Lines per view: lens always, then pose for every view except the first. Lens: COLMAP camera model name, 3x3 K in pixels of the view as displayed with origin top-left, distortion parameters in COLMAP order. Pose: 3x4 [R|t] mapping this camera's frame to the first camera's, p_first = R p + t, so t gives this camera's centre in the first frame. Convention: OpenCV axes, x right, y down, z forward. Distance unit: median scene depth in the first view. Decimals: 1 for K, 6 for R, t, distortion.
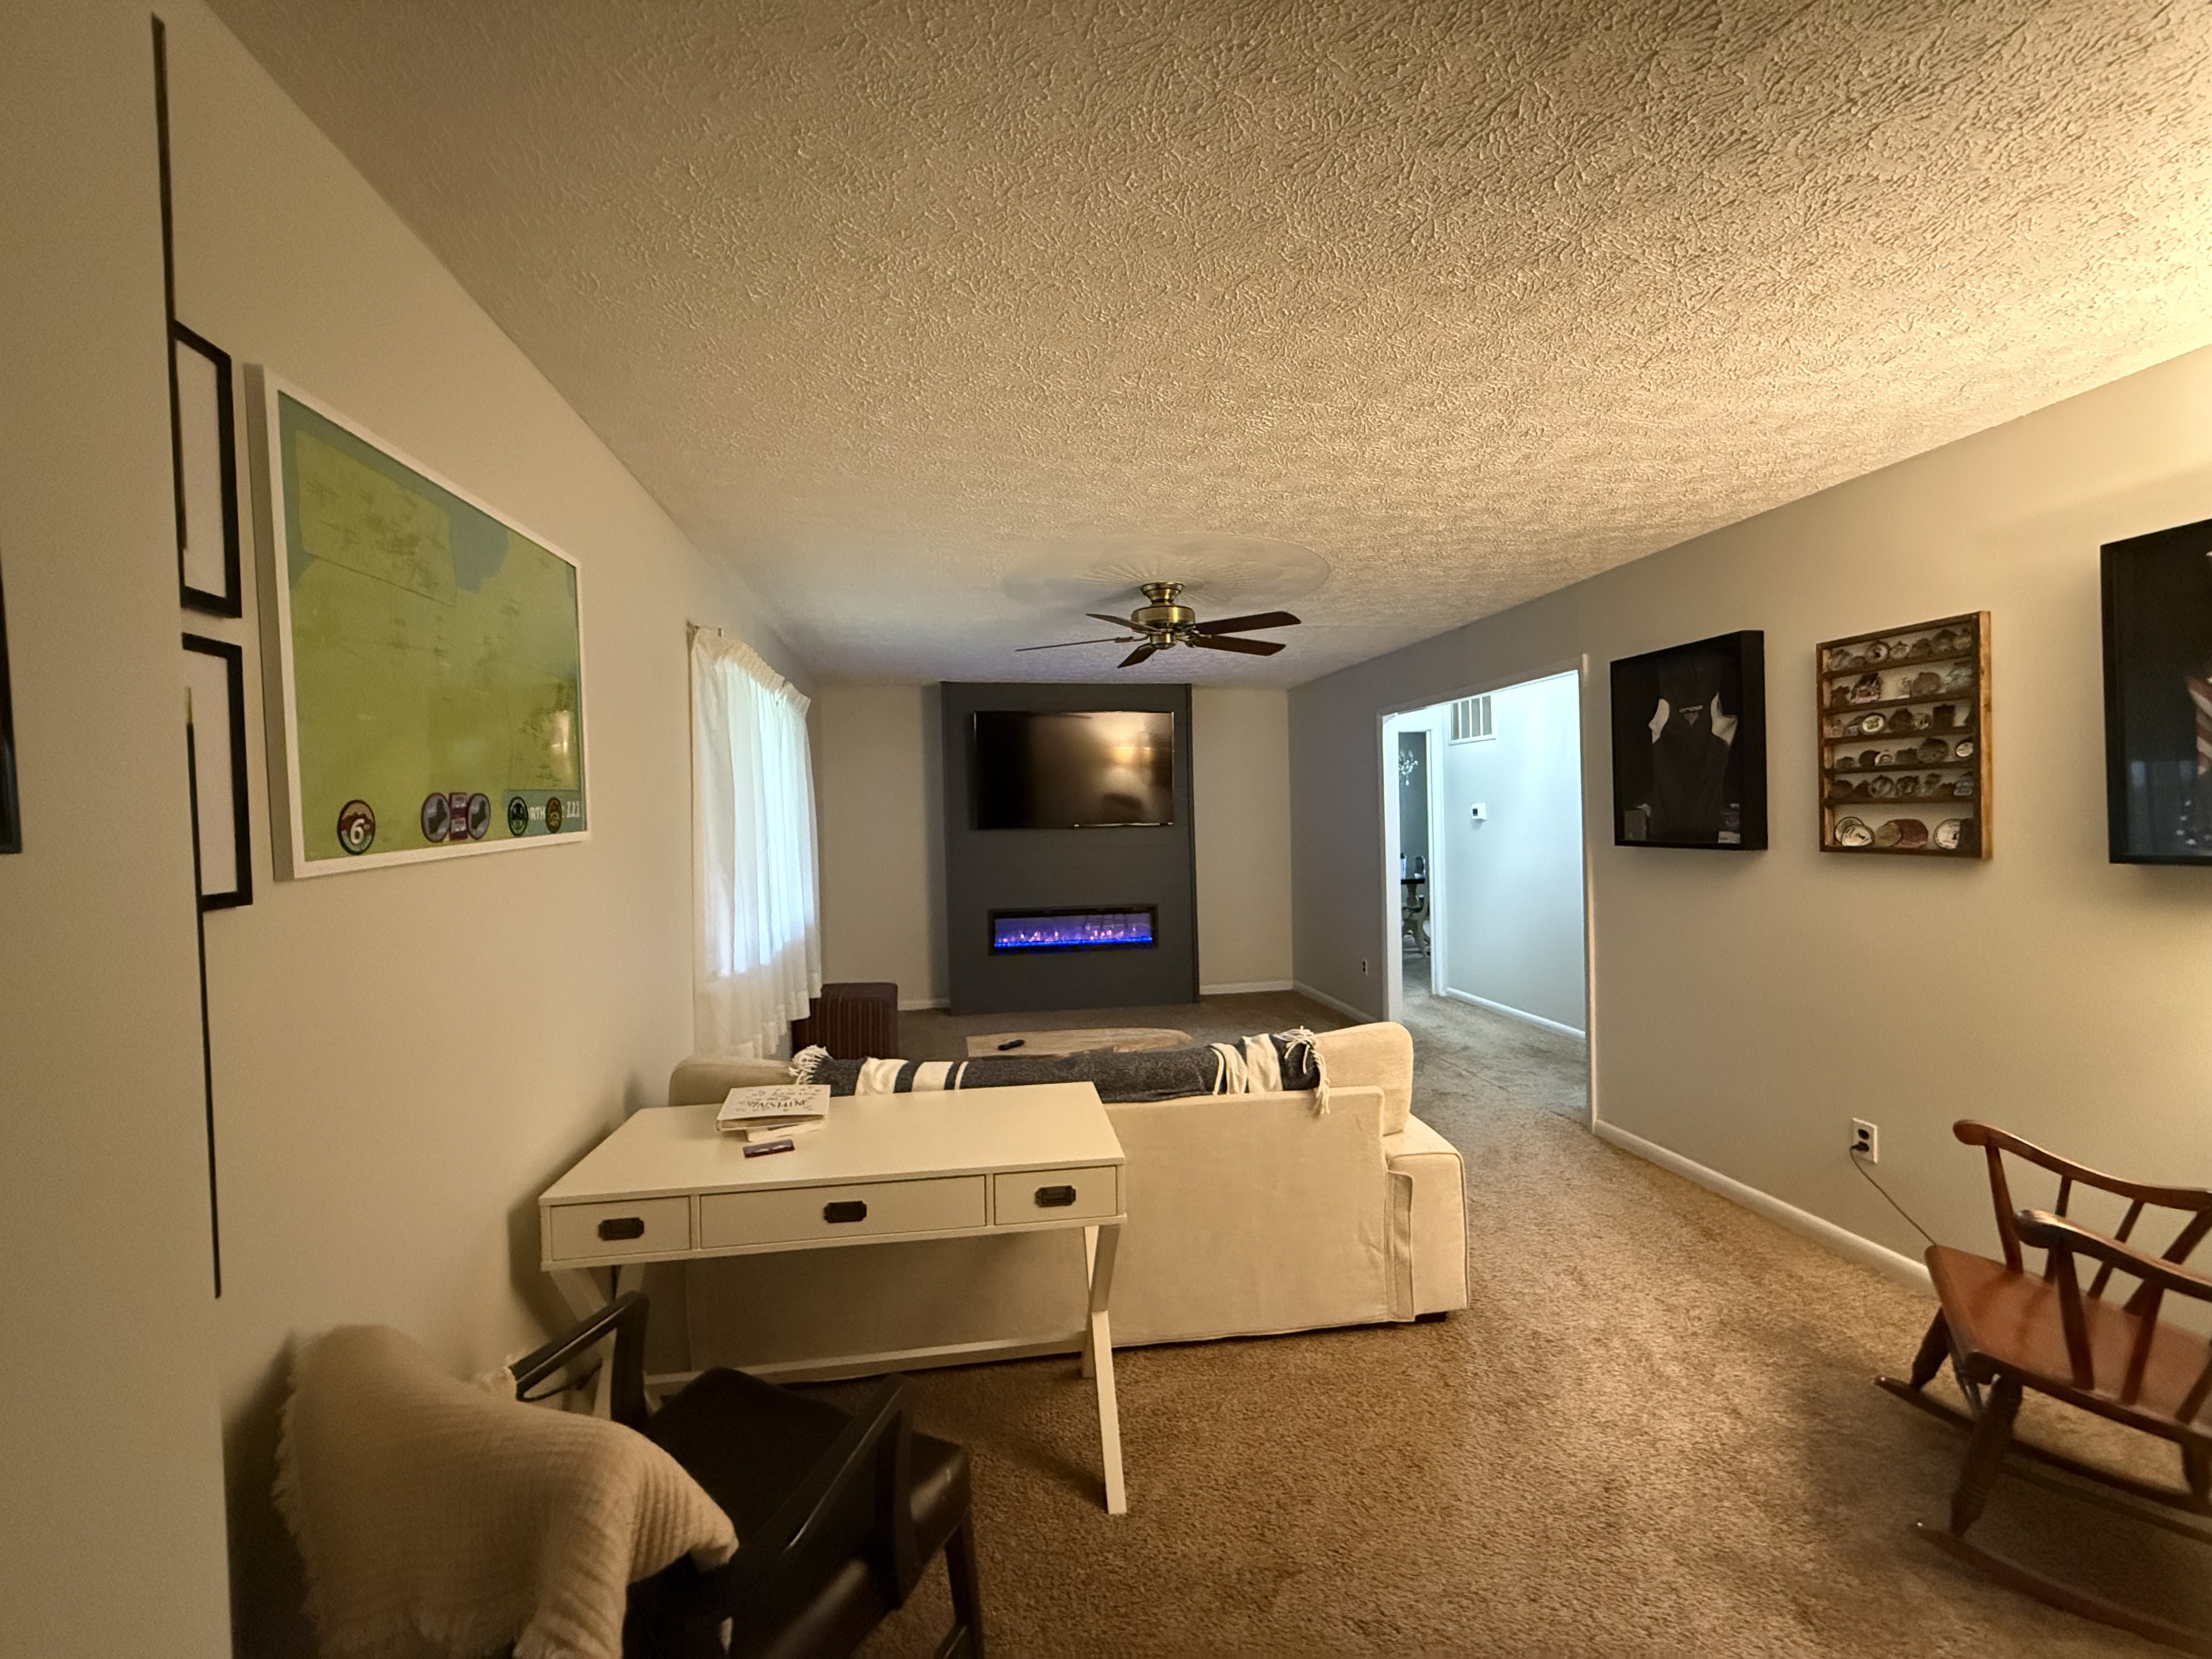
lens RADIAL K [[881.1, 0, 1097.6], [0, 881.1, 829.5], [0, 0, 1]] dist [0.001236, 0.000072]
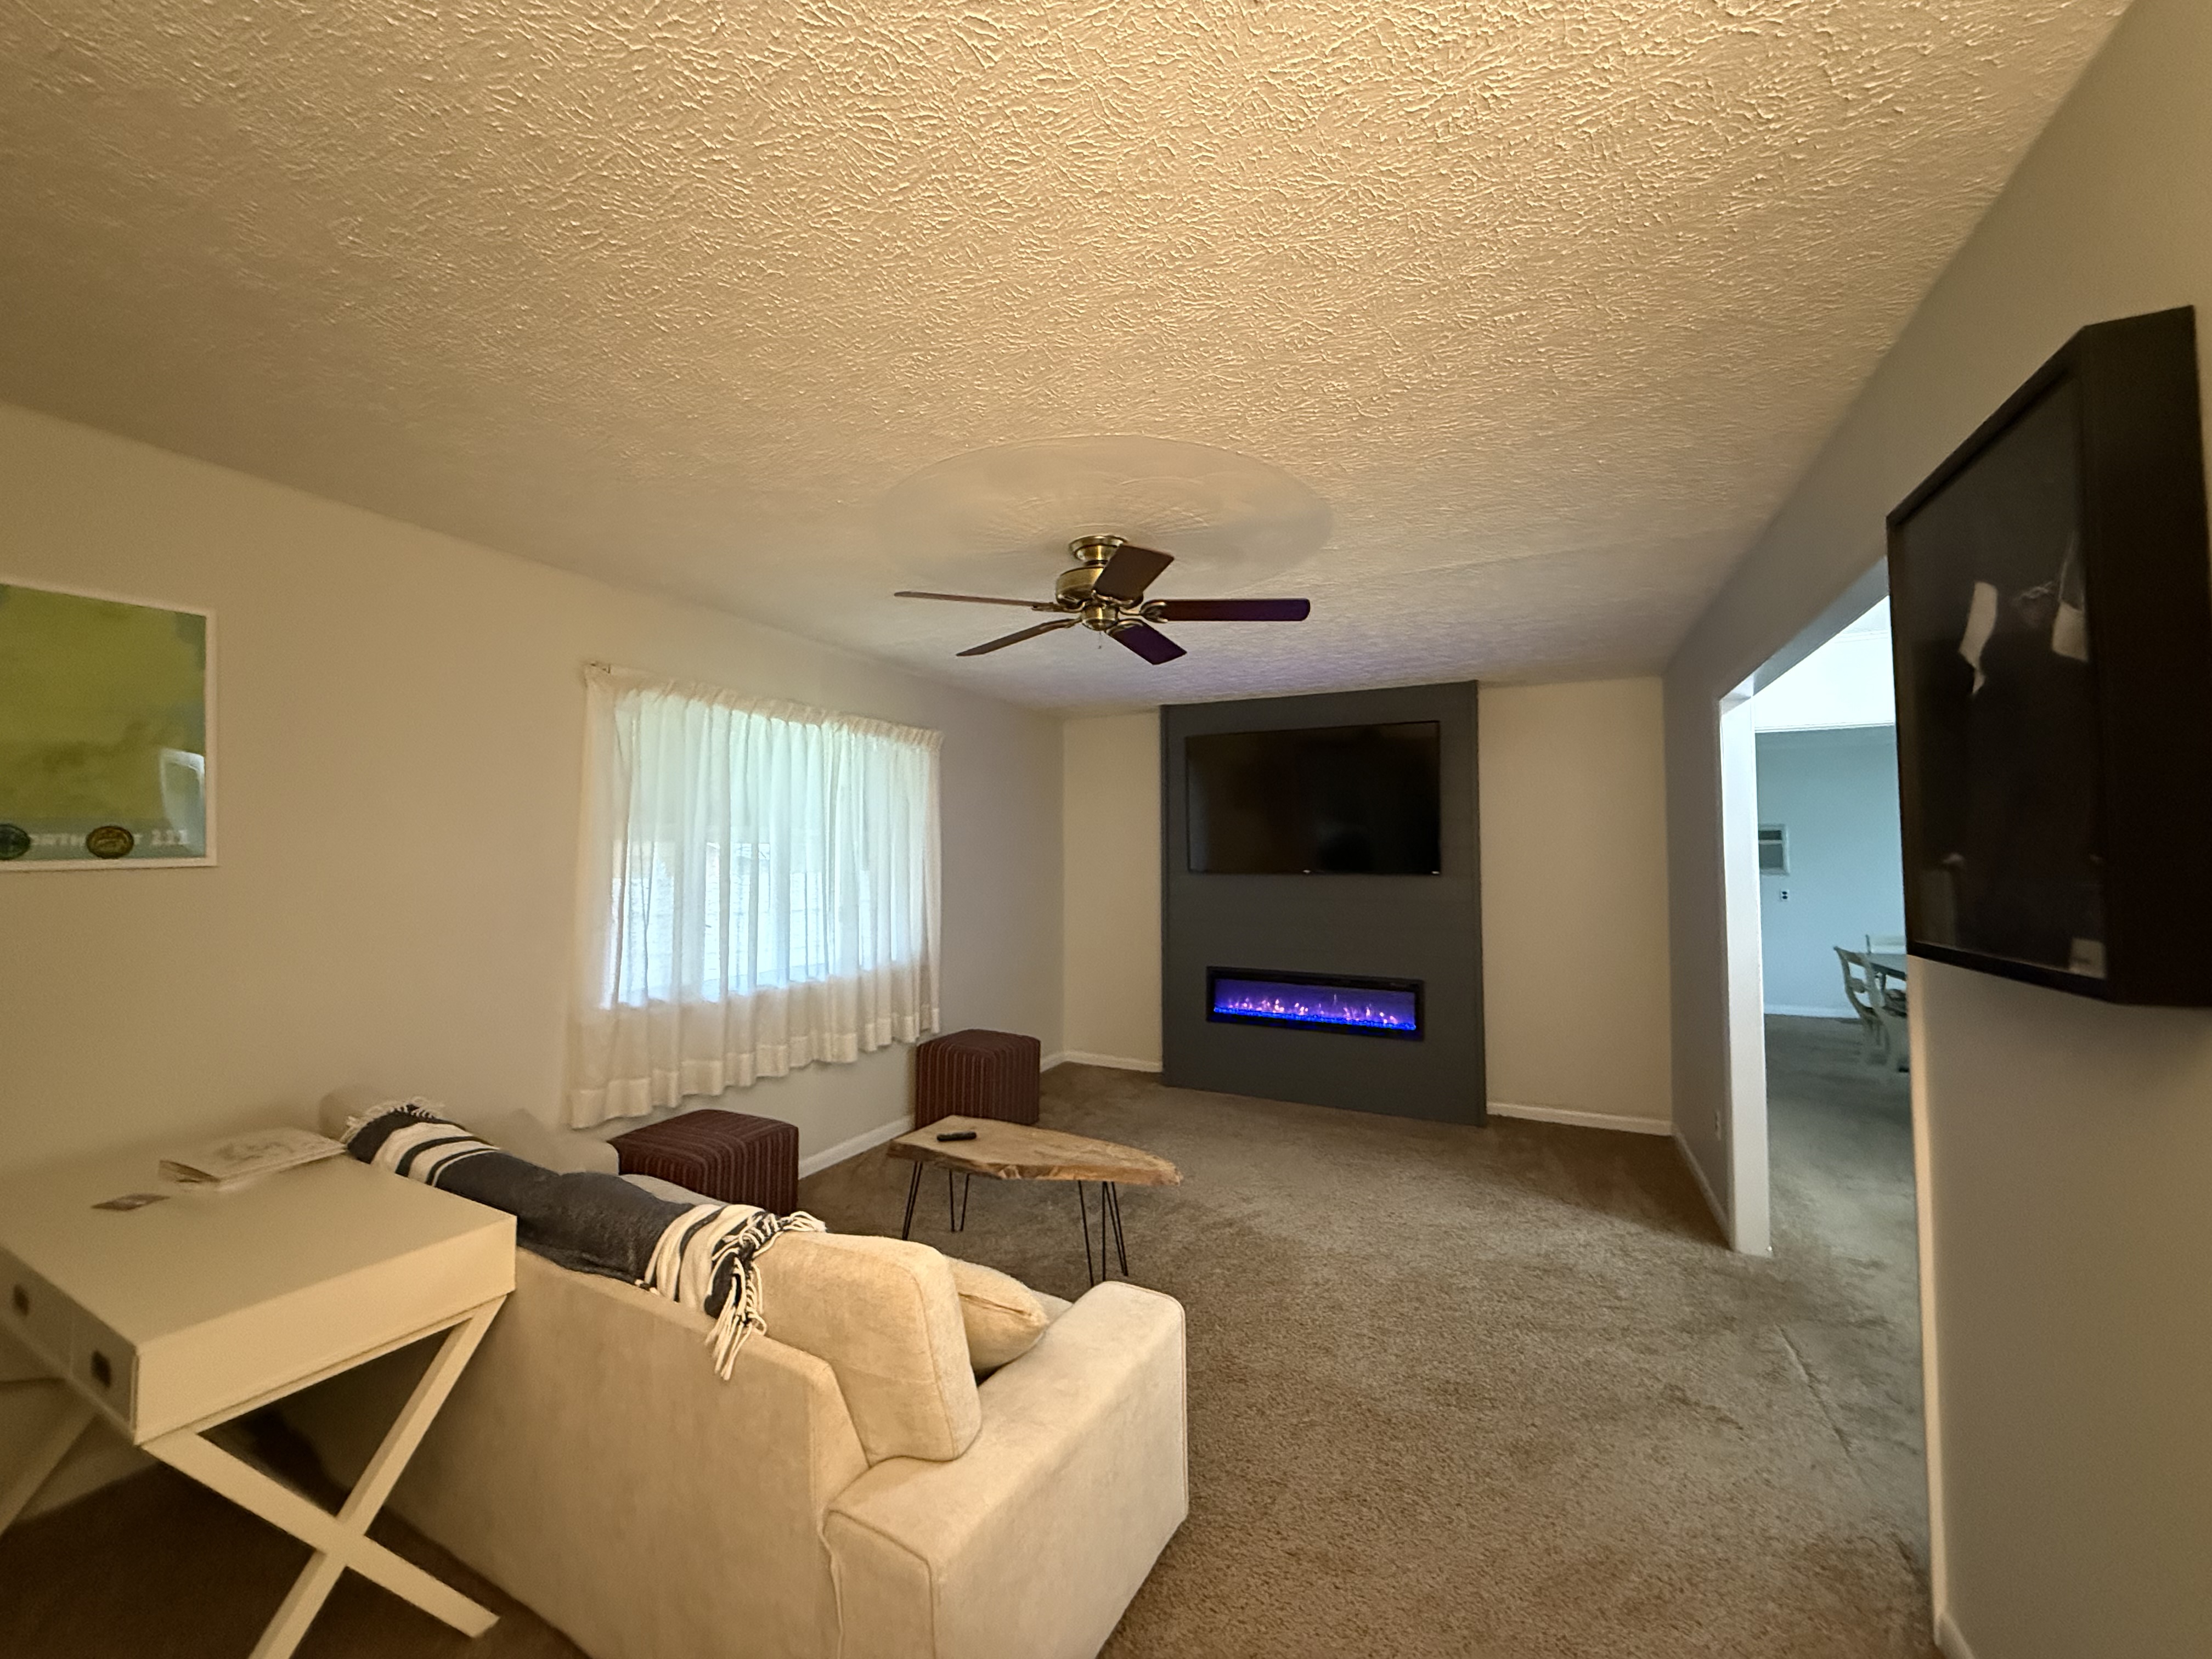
lens RADIAL K [[875.3, 0, 1099.4], [0, 875.3, 840.6], [0, 0, 1]] dist [-0.000864, -0.000190]
pose [[0.803654, 0.008774, -0.595032, 0.442783], [-0.029362, 0.999258, -0.024922, -0.010991], [0.594372, 0.037500, 0.803315, 0.382431]]
